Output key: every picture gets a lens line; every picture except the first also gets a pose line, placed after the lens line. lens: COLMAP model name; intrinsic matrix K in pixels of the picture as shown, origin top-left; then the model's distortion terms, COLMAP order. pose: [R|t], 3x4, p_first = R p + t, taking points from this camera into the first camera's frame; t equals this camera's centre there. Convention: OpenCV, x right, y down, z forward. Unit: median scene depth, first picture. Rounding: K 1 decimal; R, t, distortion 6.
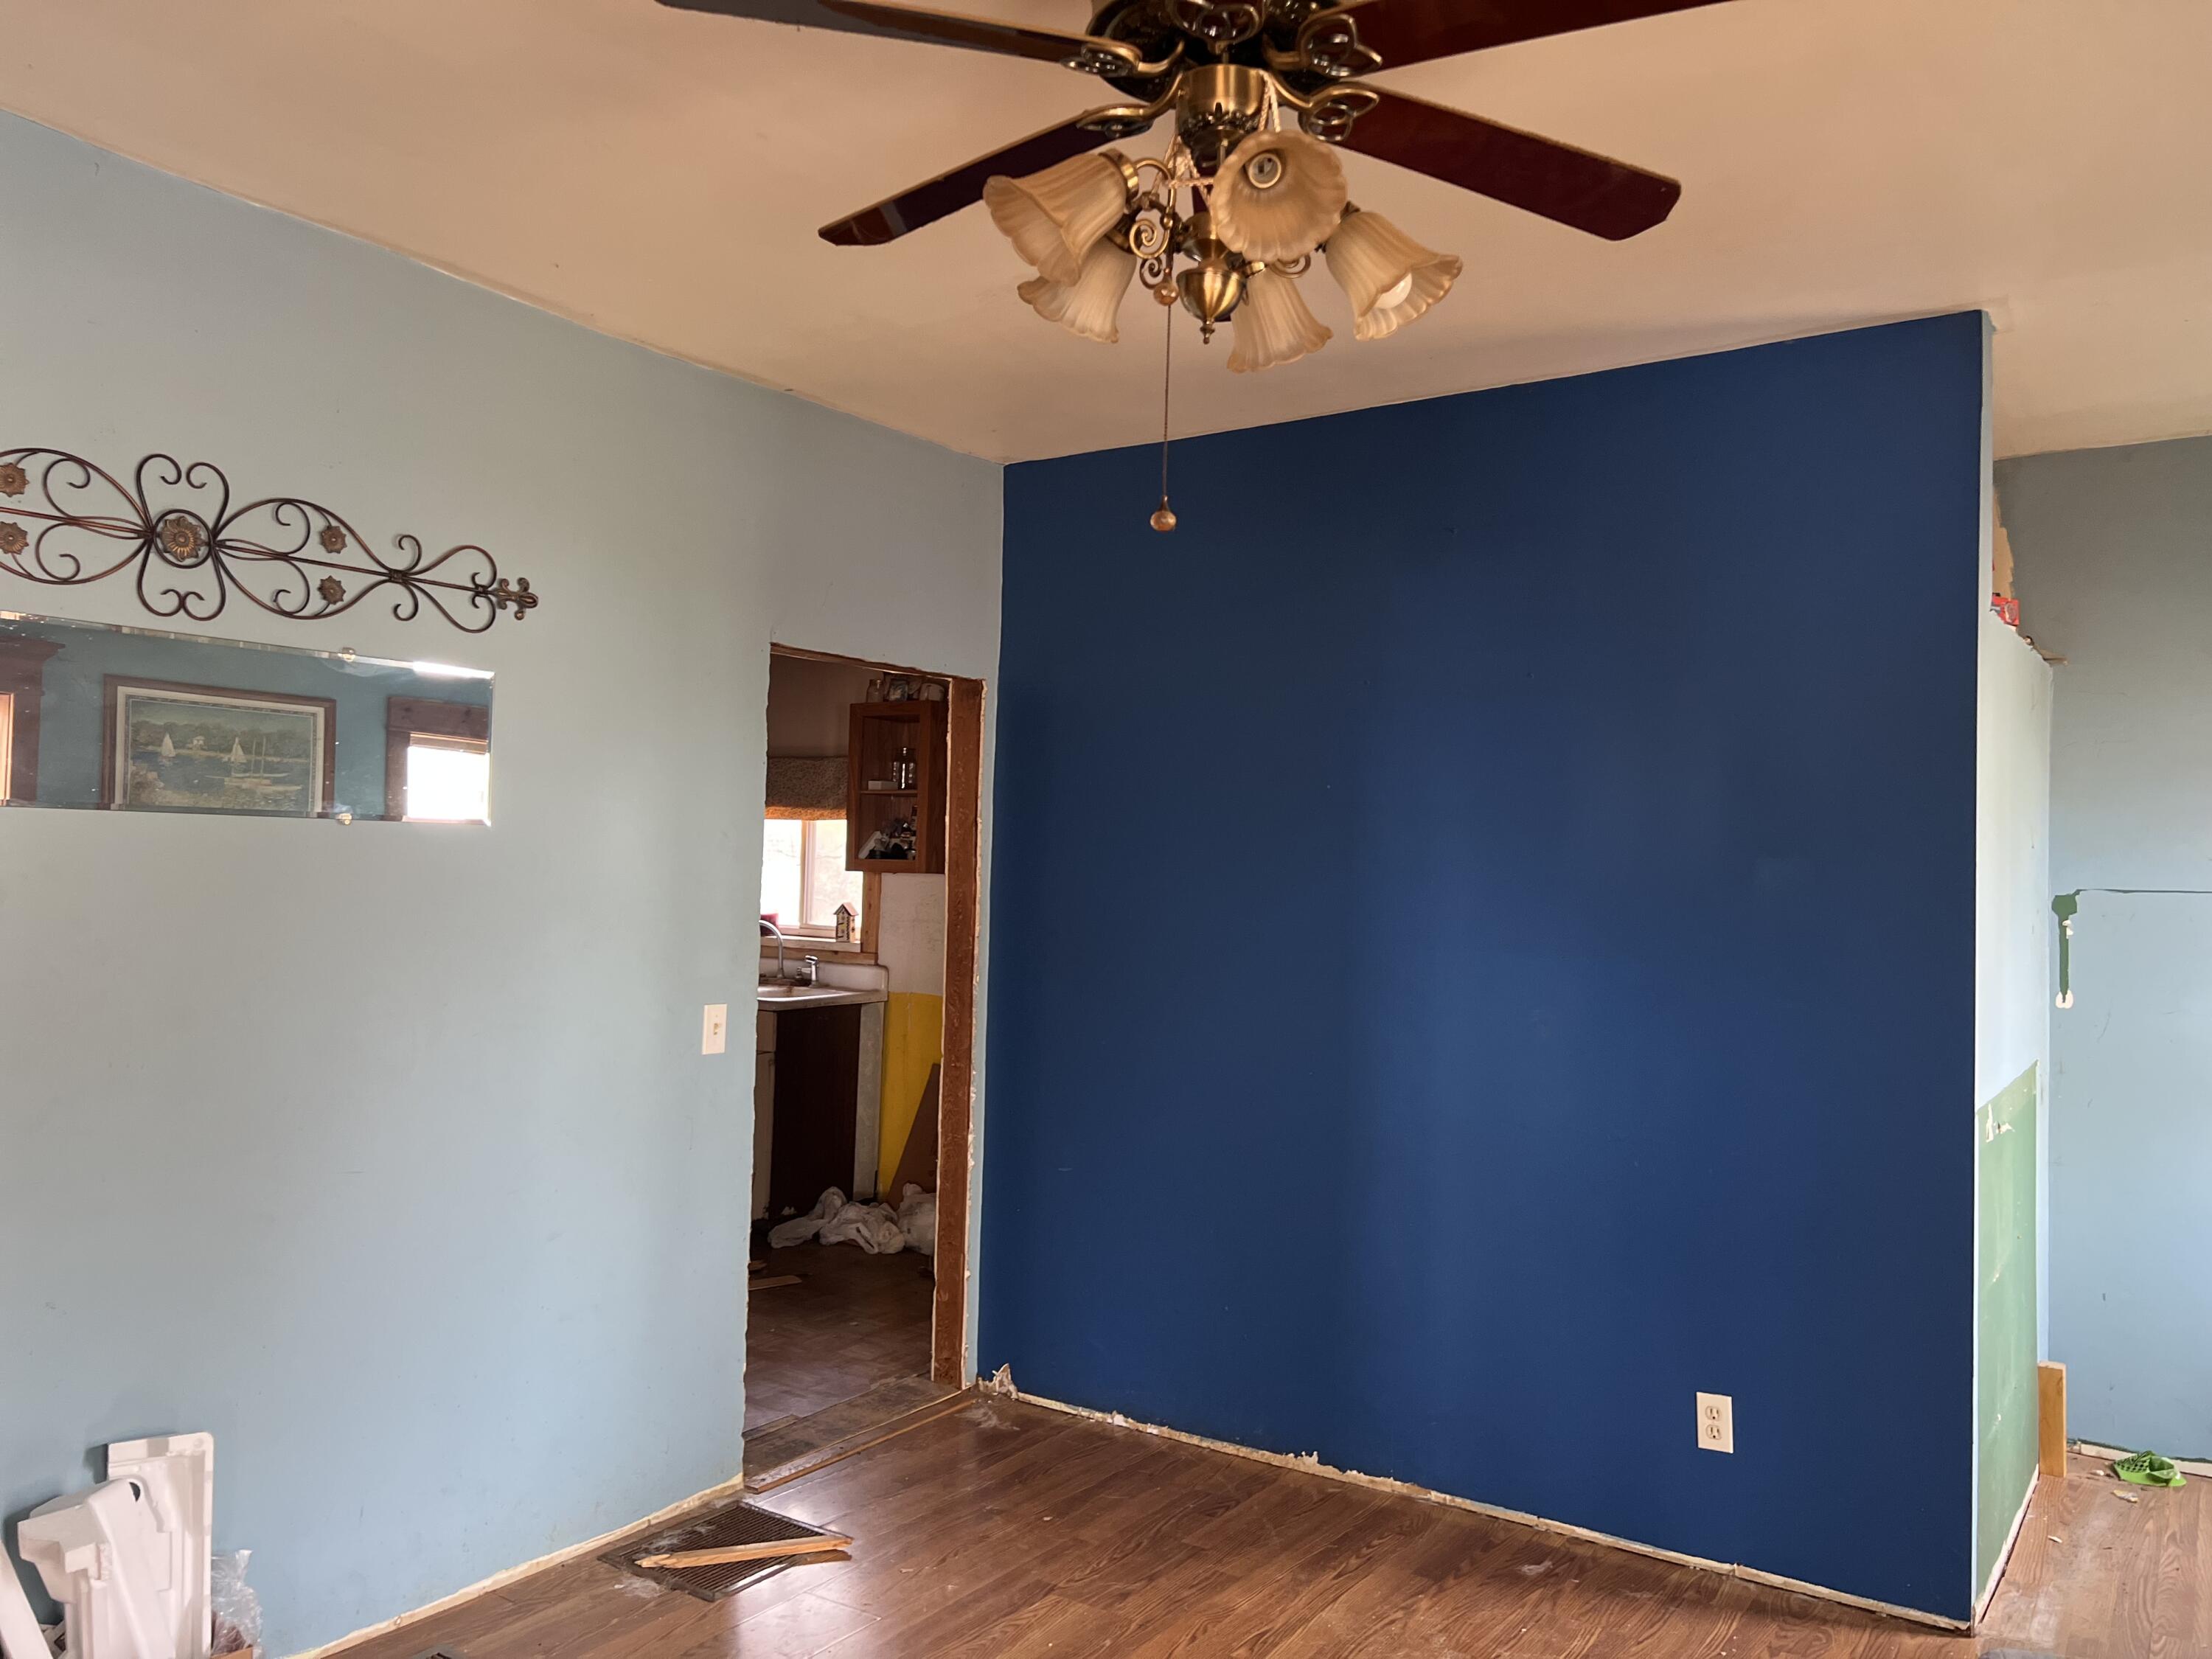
lens RADIAL K [[1669.8, 0, 1110.8], [0, 1669.8, 823.4], [0, 0, 1]] dist [-0.015370, -0.006178]
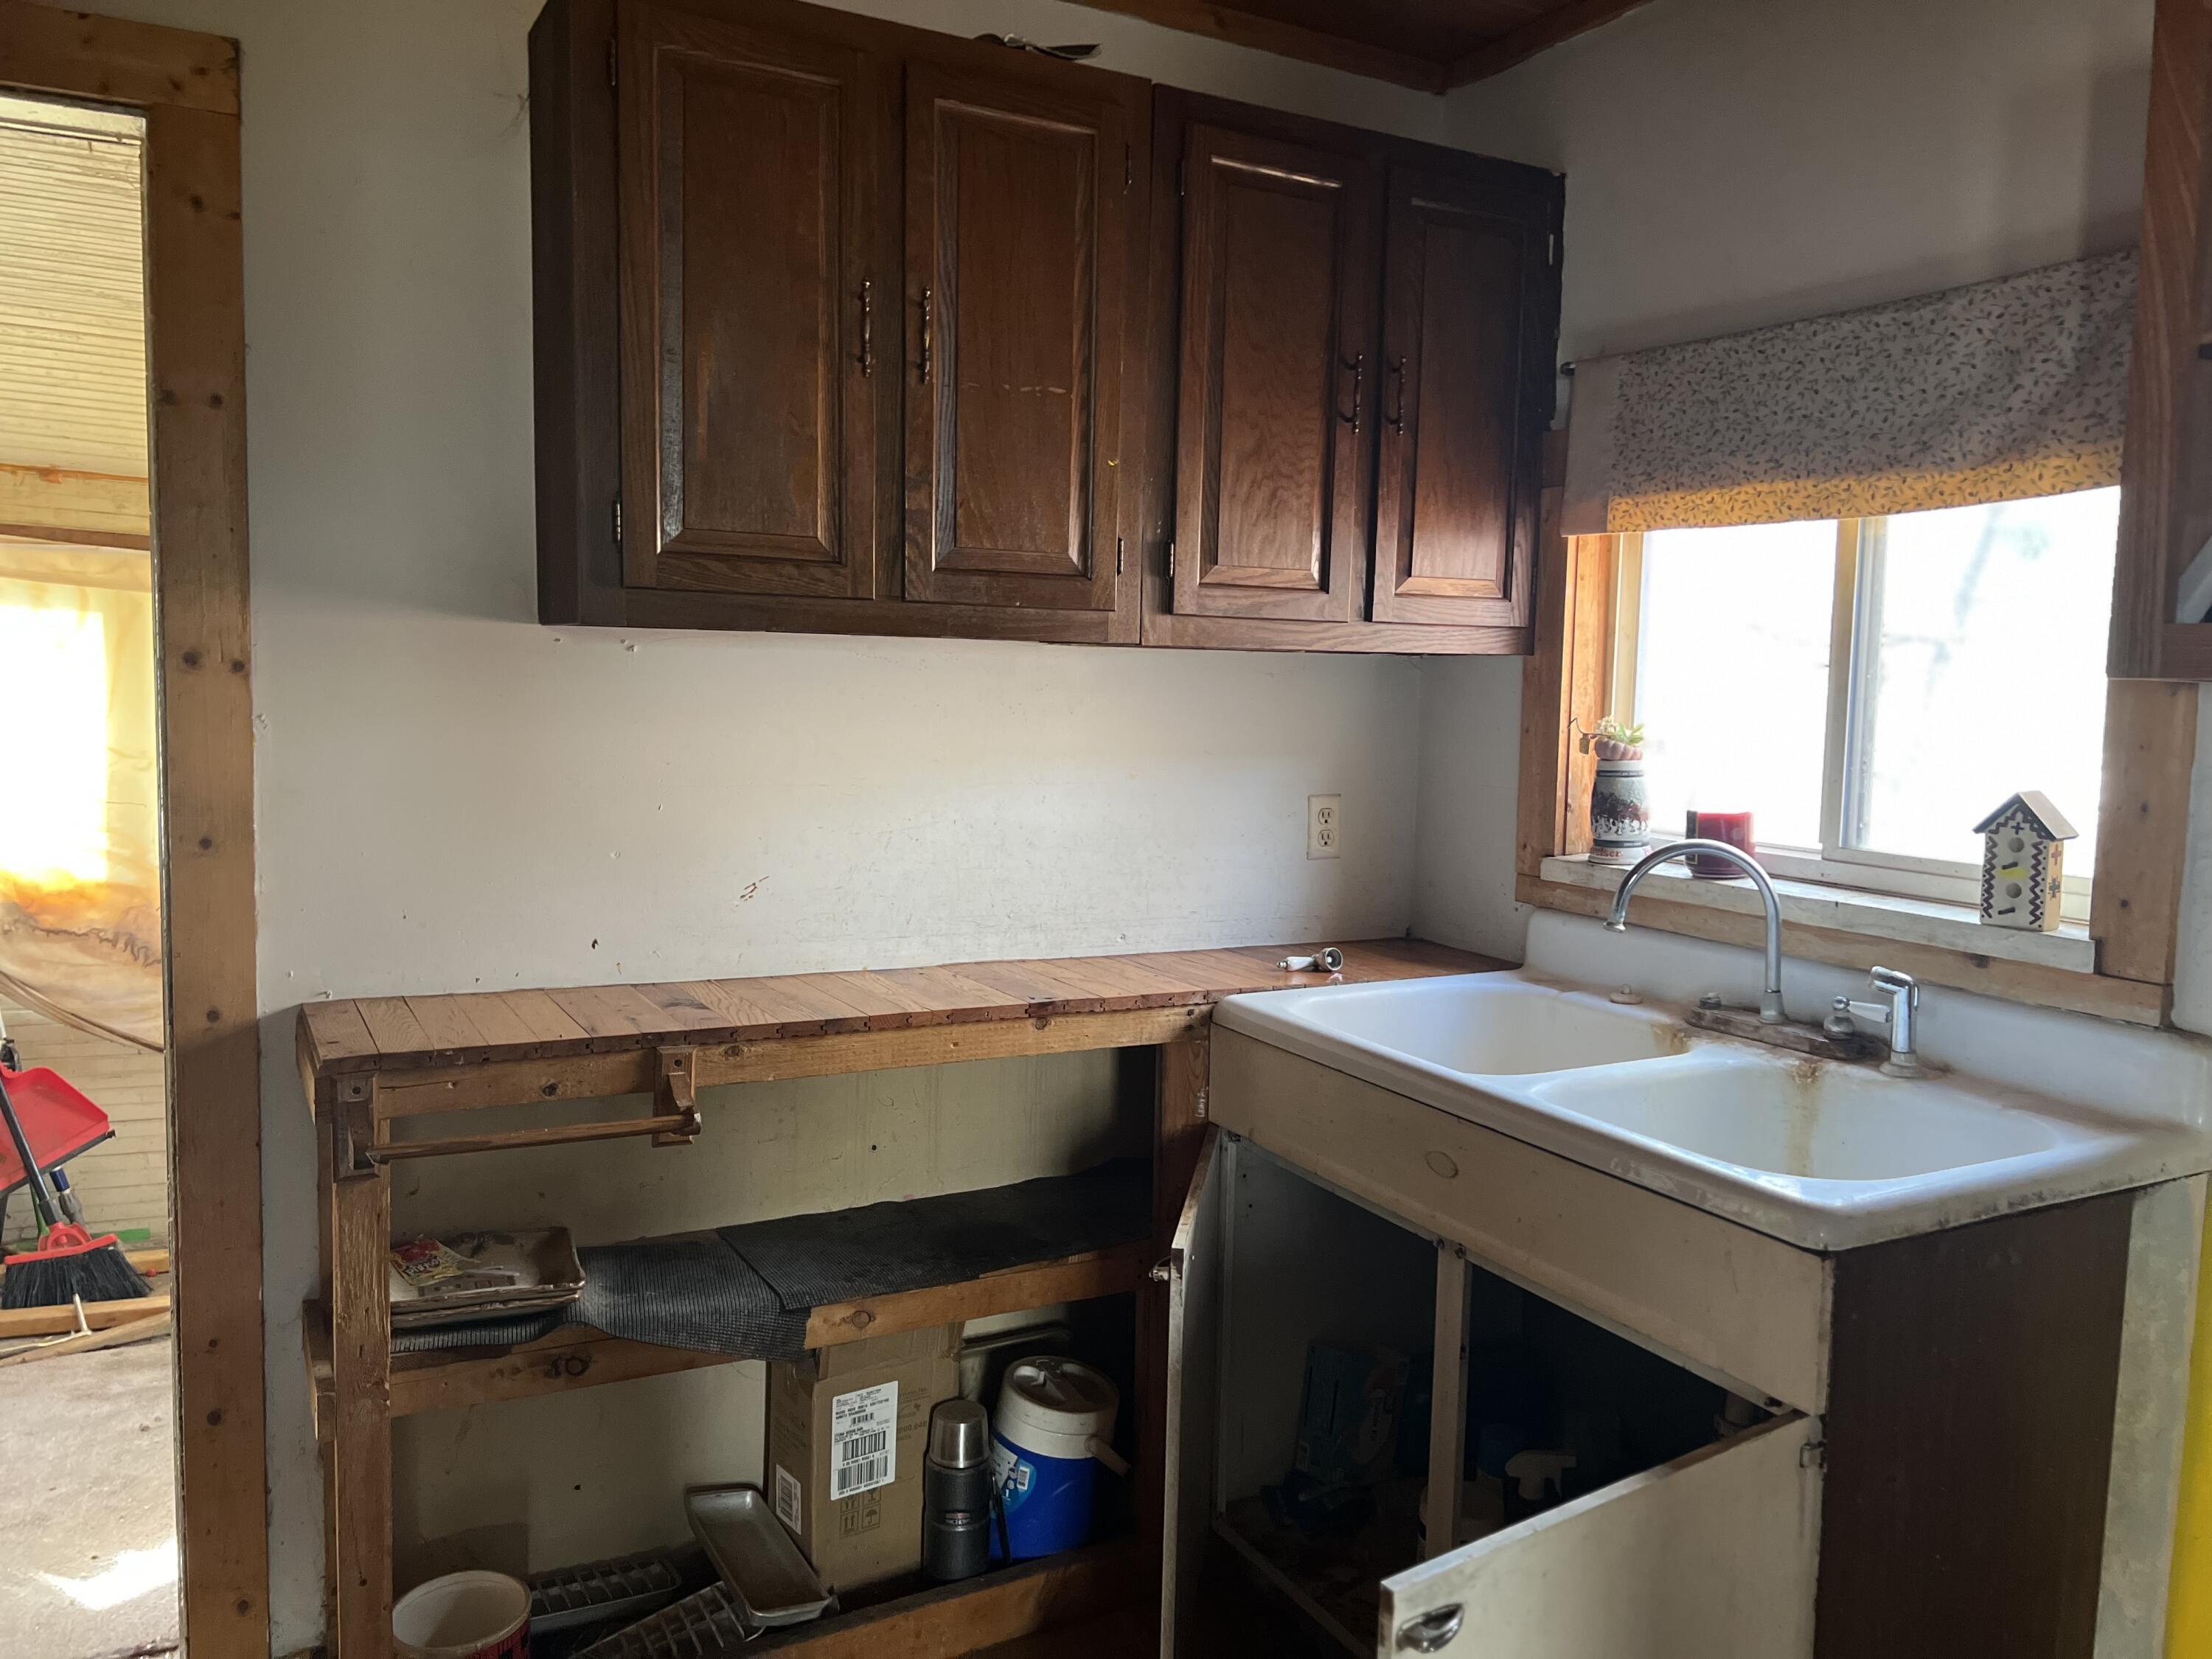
lens RADIAL K [[1669.8, 0, 1113.9], [0, 1669.8, 825.5], [0, 0, 1]] dist [-0.015370, -0.006178]
pose [[0.881162, 0.028599, -0.471950, -0.161628], [0.019445, 0.995133, 0.096608, 0.022625], [0.472415, -0.094304, 0.876317, 0.672200]]
